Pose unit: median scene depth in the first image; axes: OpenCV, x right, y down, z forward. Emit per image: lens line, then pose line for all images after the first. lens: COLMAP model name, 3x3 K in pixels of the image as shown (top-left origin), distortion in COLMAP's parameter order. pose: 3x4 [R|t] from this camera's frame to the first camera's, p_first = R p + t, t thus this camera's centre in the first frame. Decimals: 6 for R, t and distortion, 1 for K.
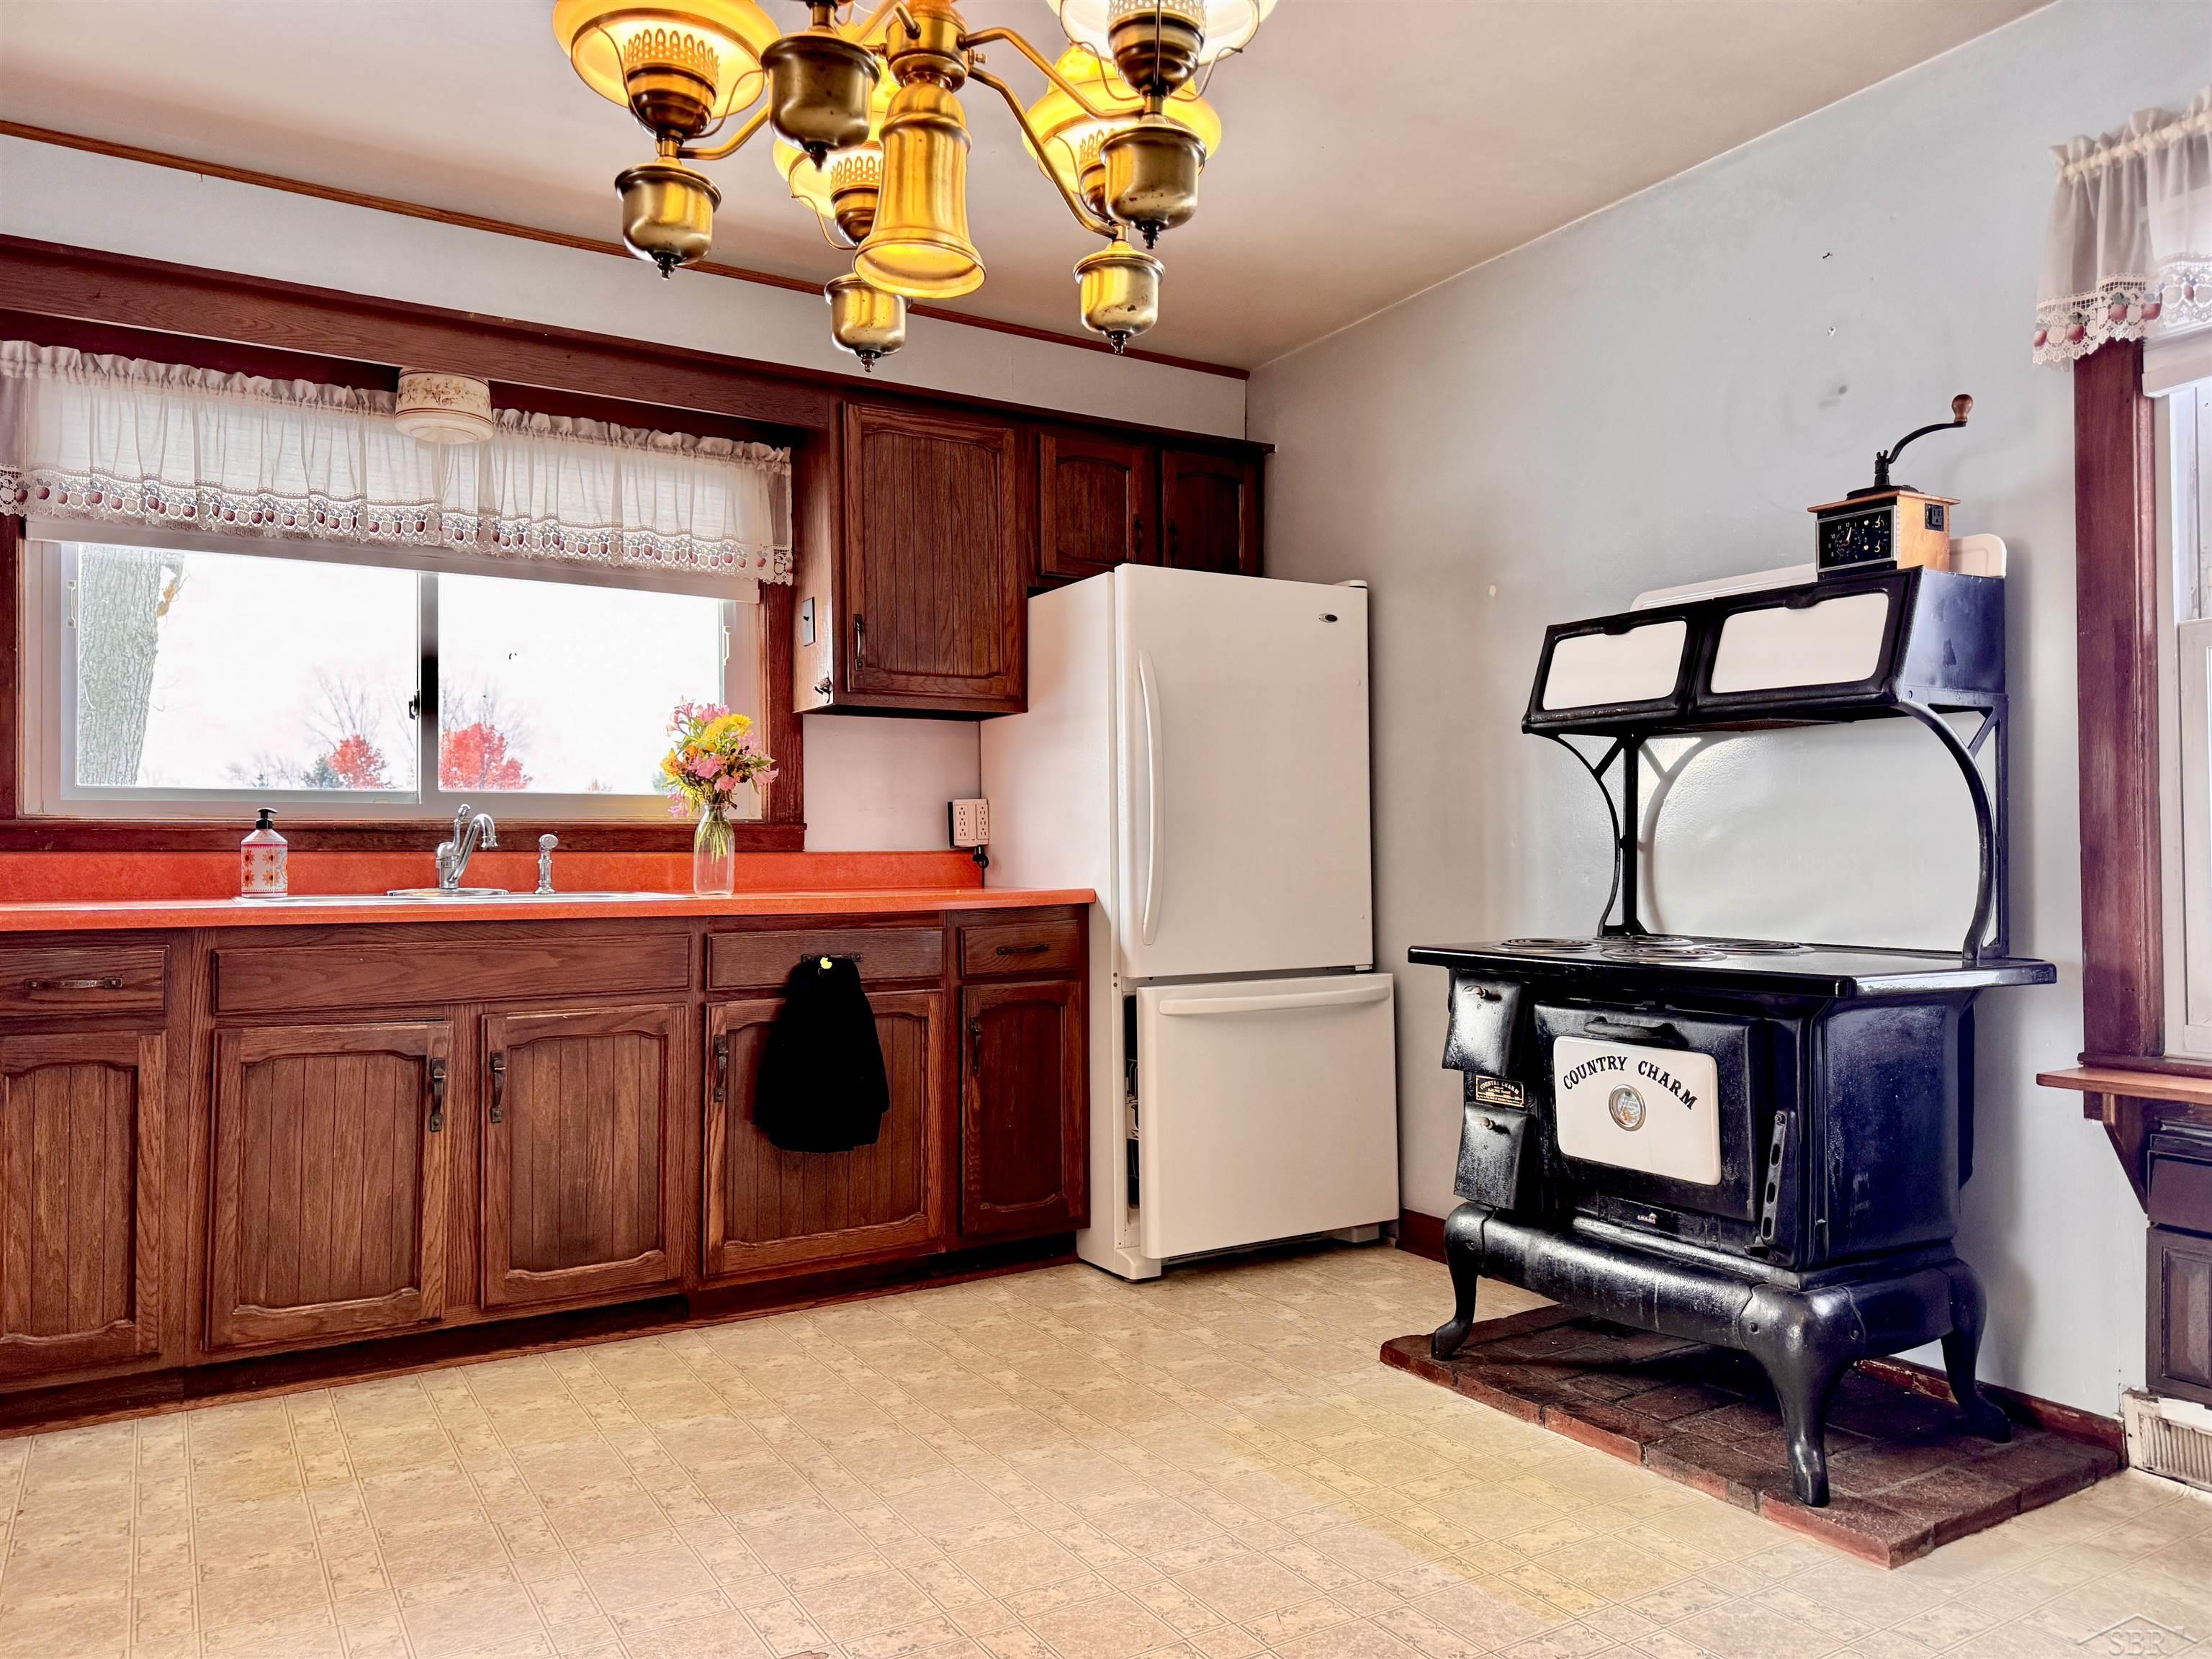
lens RADIAL K [[1557.1, 0, 1110.0], [0, 1557.1, 842.9], [0, 0, 1]] dist [0.058706, -0.057882]
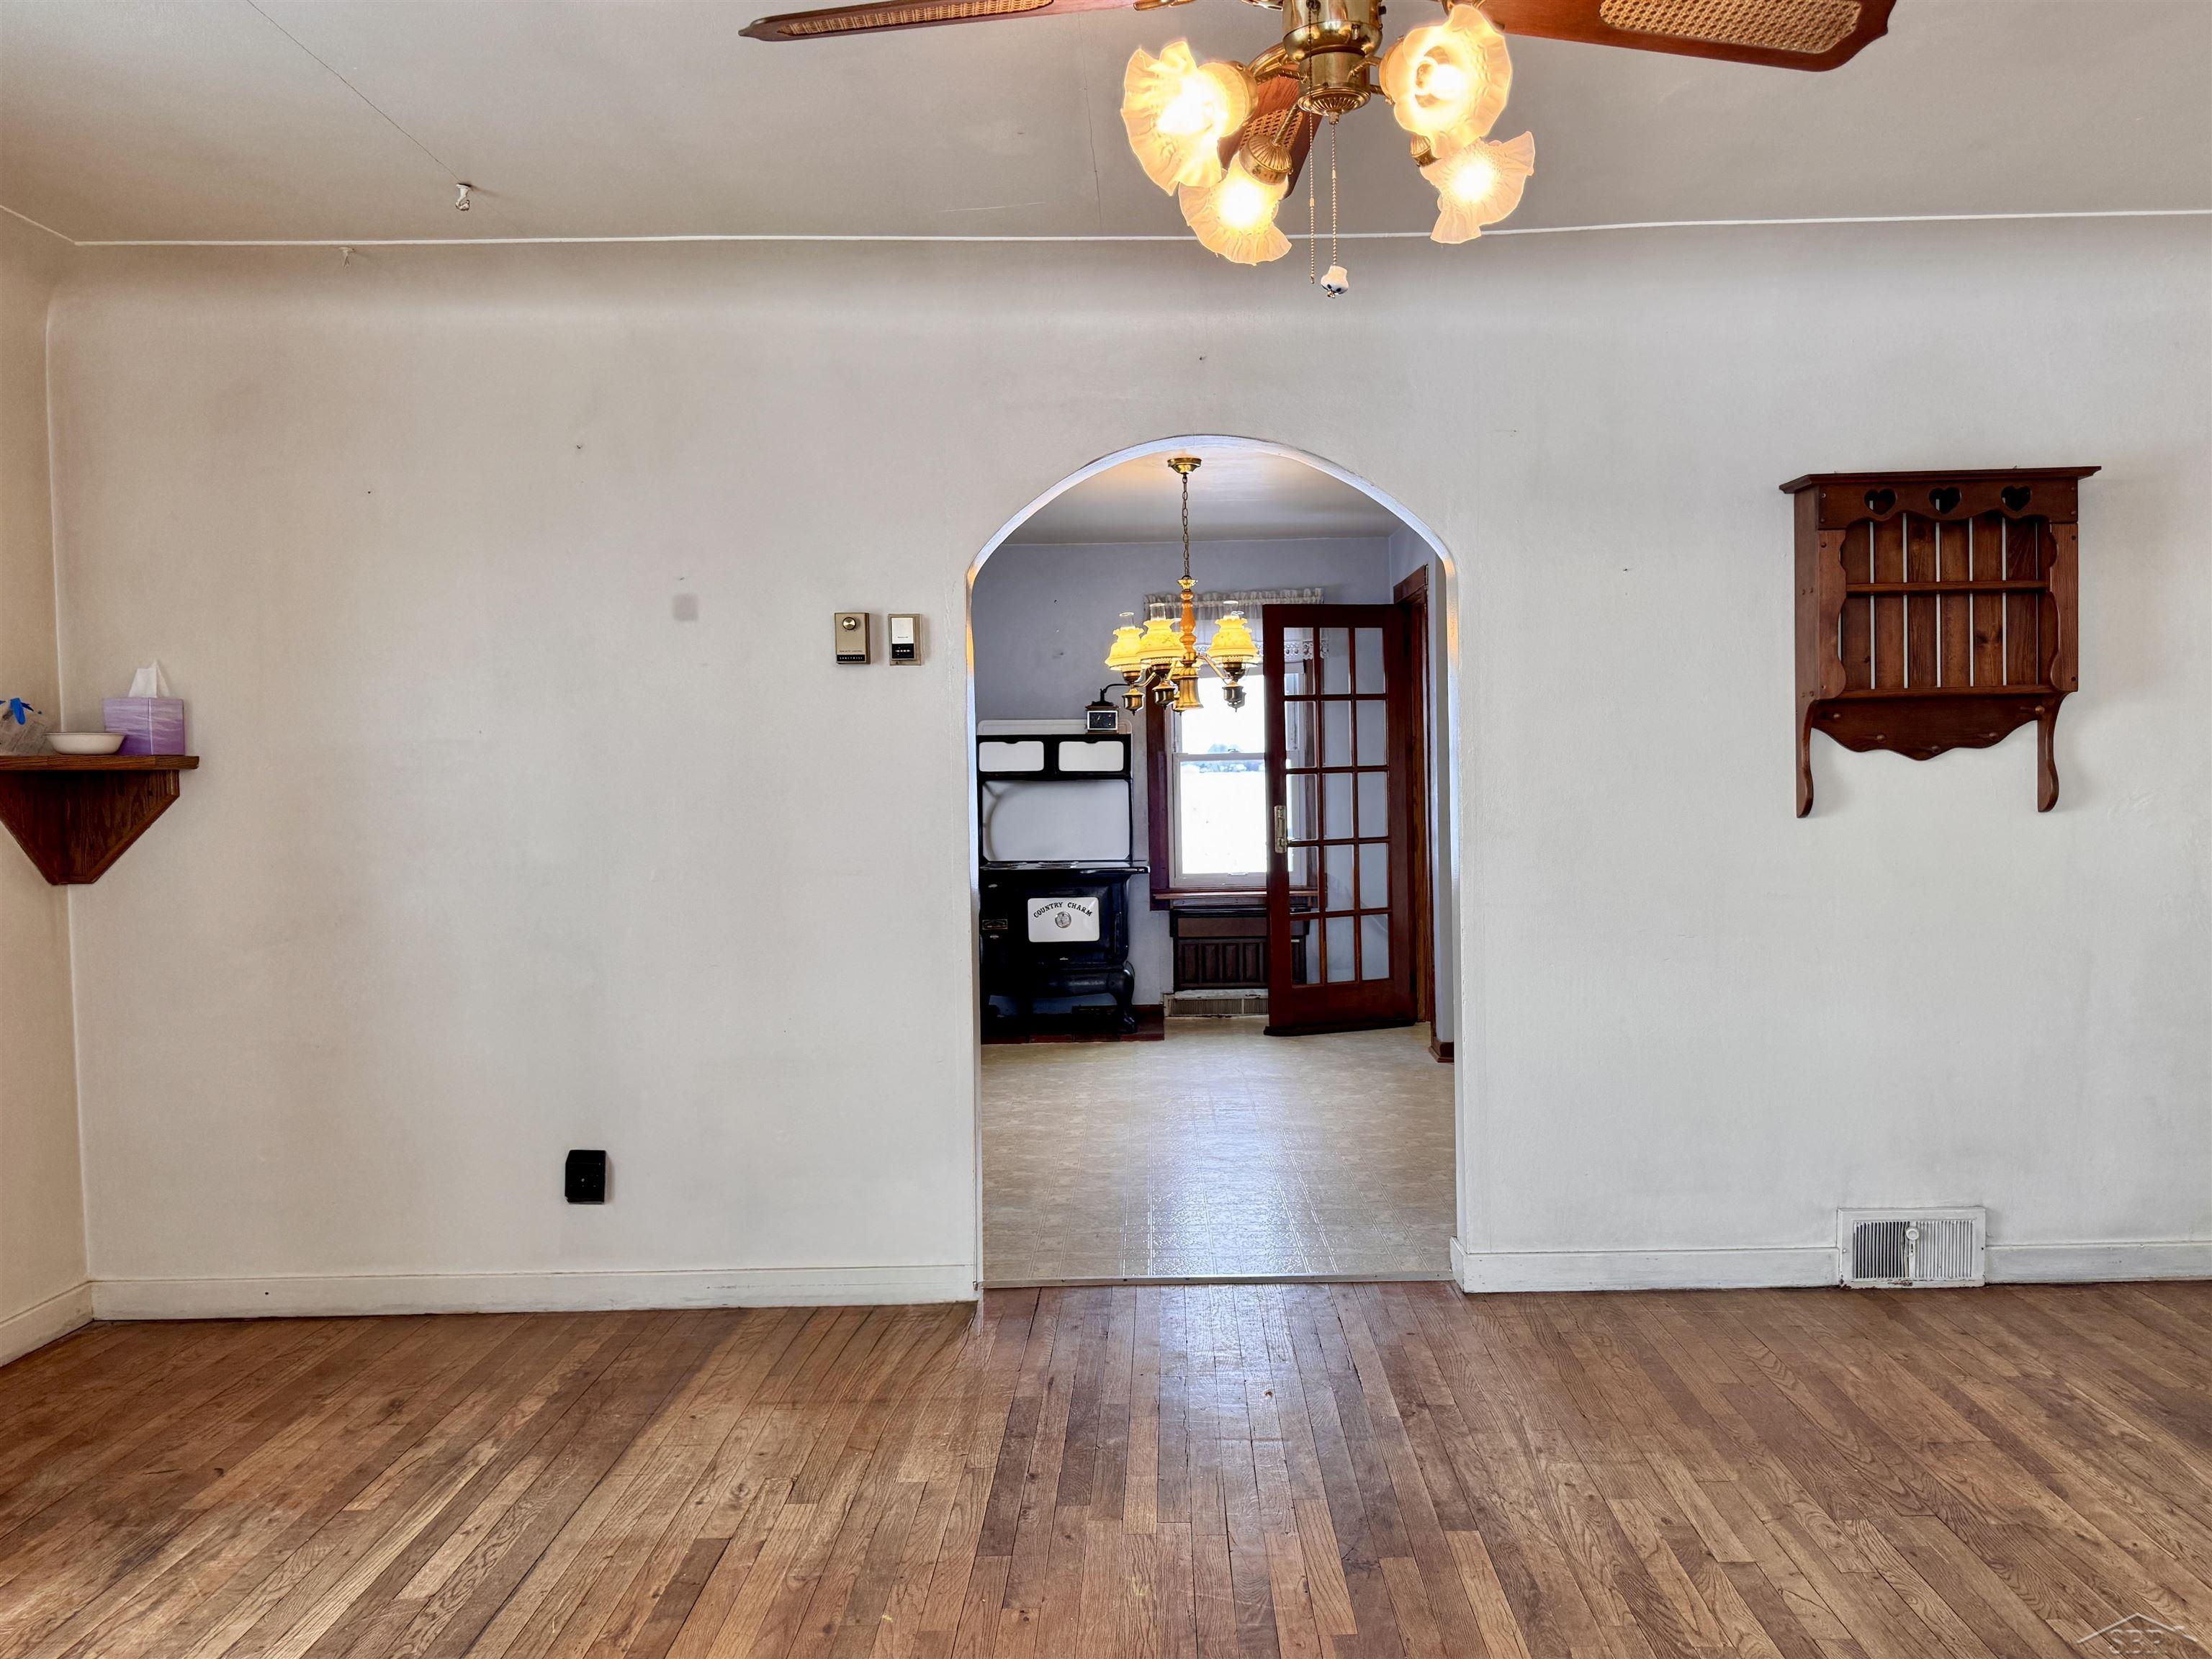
lens RADIAL K [[1584.8, 0, 1113.4], [0, 1584.8, 833.0], [0, 0, 1]] dist [-0.005252, -0.002335]
pose [[0.536652, -0.033785, 0.843127, -2.052691], [0.011983, 0.999402, 0.032420, -0.080010], [-0.843719, -0.007295, 0.536736, -0.614756]]
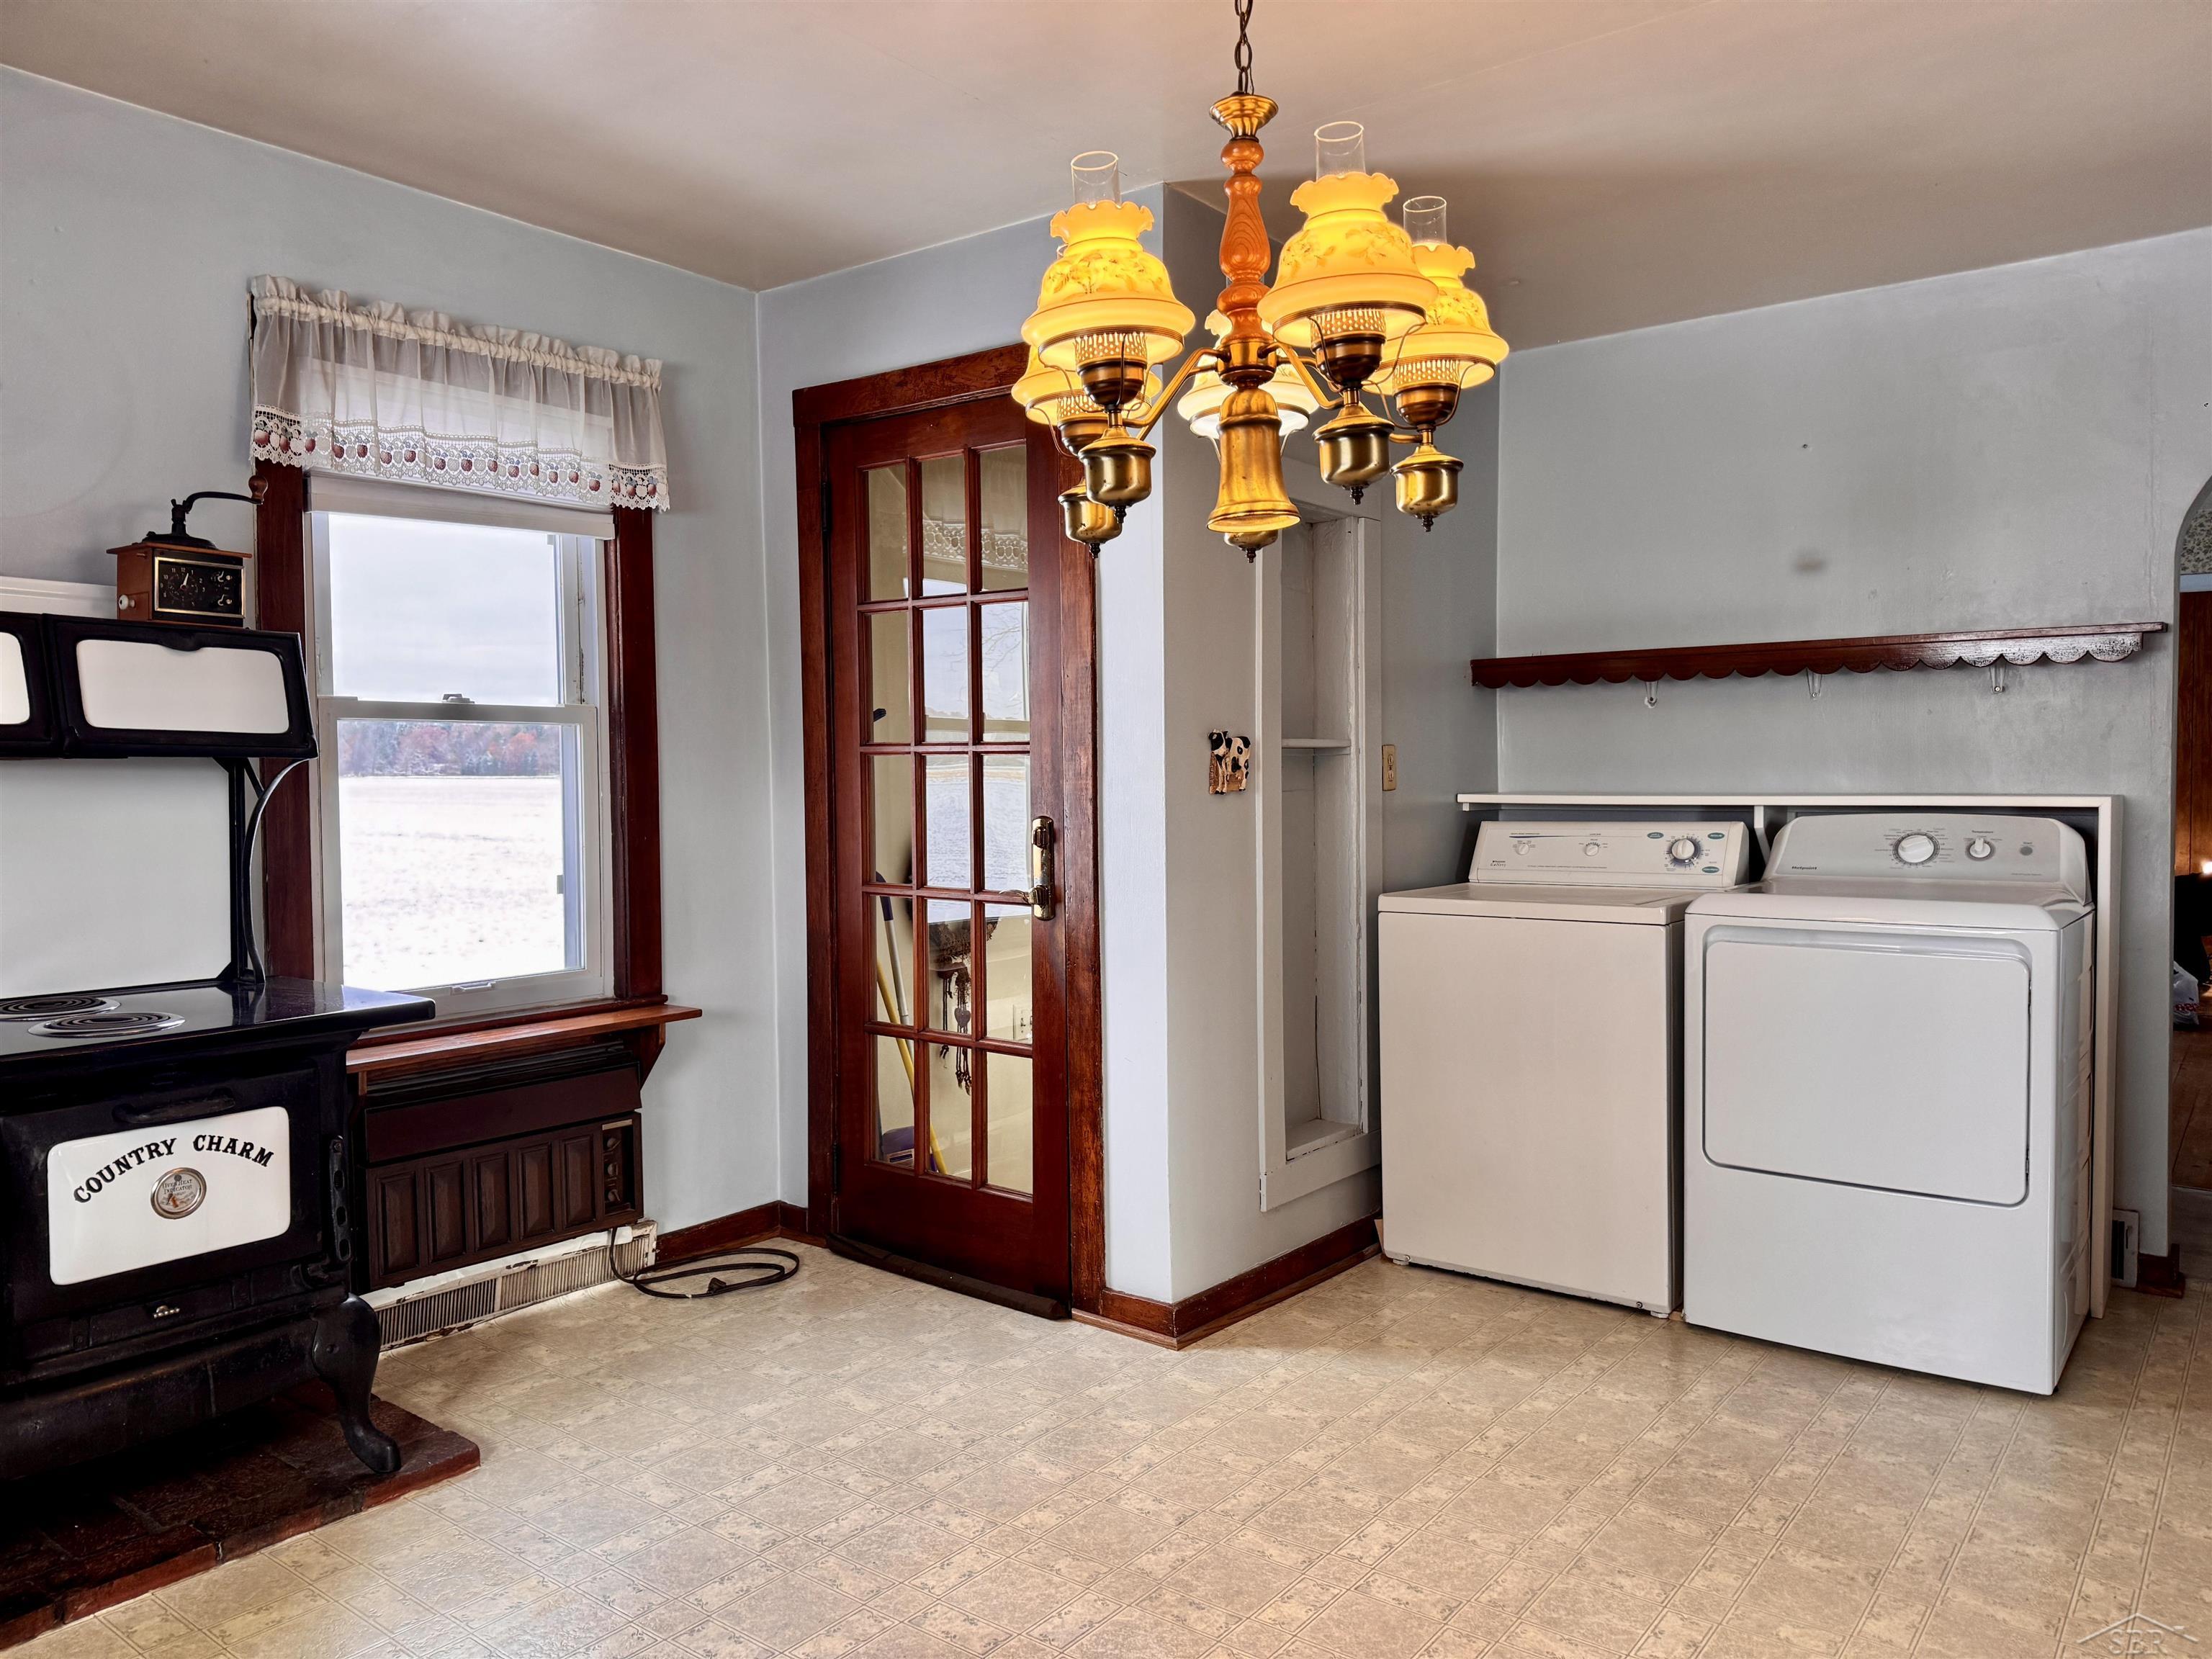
lens RADIAL K [[1584.8, 0, 1113.4], [0, 1584.8, 833.0], [0, 0, 1]] dist [-0.005252, -0.002335]
pose [[-0.361882, -0.029342, 0.931762, -0.715126], [0.003529, 0.999454, 0.032844, -0.066748], [-0.932217, 0.015174, -0.361581, 0.838868]]
